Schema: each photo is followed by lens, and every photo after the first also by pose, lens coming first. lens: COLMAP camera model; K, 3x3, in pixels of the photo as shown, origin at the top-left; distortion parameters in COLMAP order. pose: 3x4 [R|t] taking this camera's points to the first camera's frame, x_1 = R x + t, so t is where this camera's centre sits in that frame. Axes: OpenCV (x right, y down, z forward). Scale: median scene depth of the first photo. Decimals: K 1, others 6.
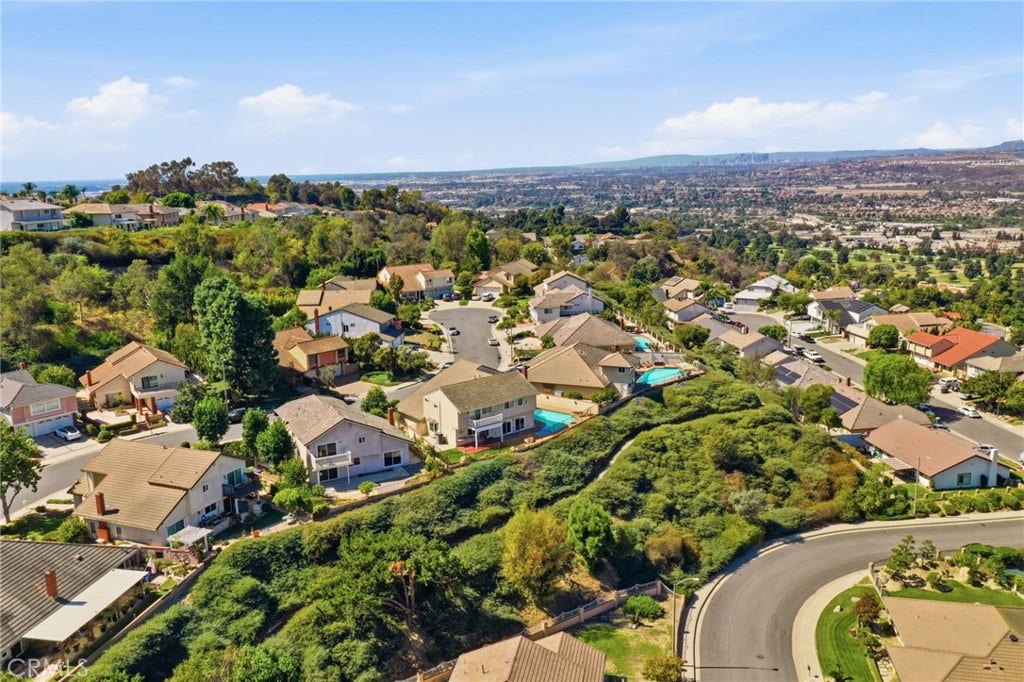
lens RADIAL K [[826.1, 0, 512.0], [0, 826.1, 341.0], [0, 0, 1]] dist [0.028088, 0.016886]
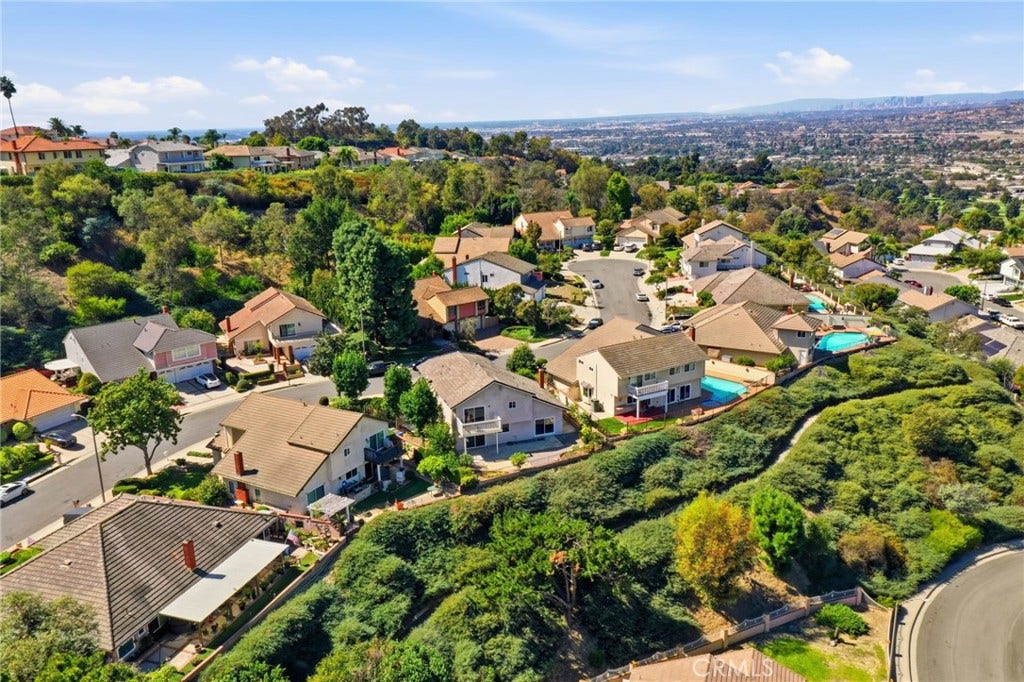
lens RADIAL K [[826.1, 0, 512.0], [0, 826.1, 341.0], [0, 0, 1]] dist [0.028088, 0.016886]
pose [[0.989648, 0.034353, -0.139343, -0.048556], [-0.025983, 0.997772, 0.061448, -0.003668], [0.141143, -0.057191, 0.988336, 0.097036]]
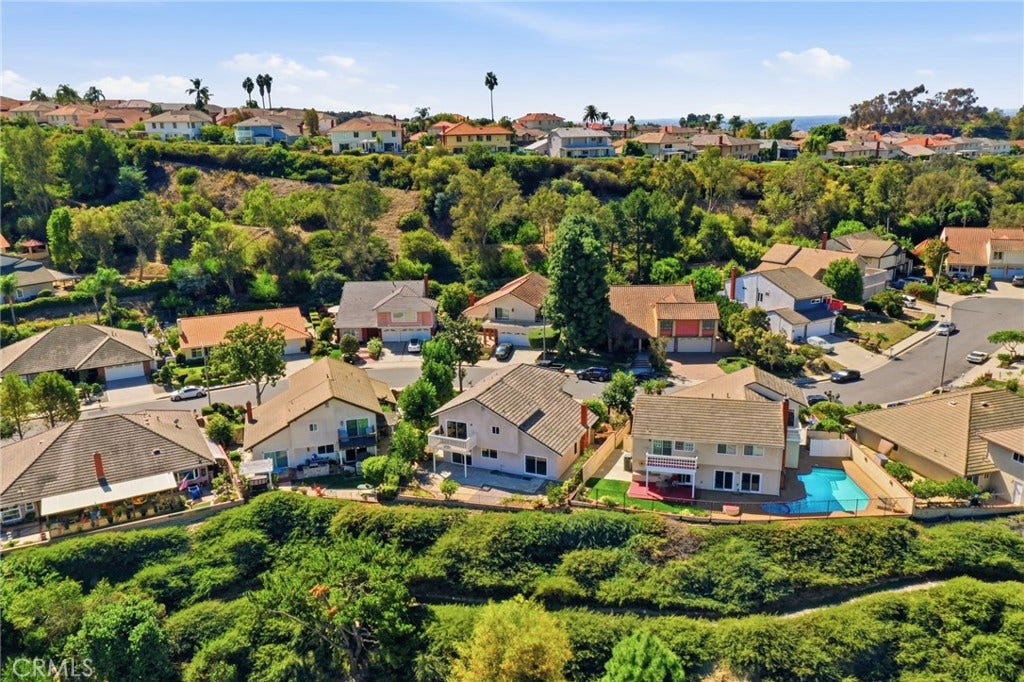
lens RADIAL K [[826.1, 0, 512.0], [0, 826.1, 341.0], [0, 0, 1]] dist [0.028088, 0.016886]
pose [[0.616813, 0.215976, -0.756899, 0.340219], [-0.157874, 0.976023, 0.149848, -0.071731], [0.771115, 0.027067, 0.636121, 0.406239]]
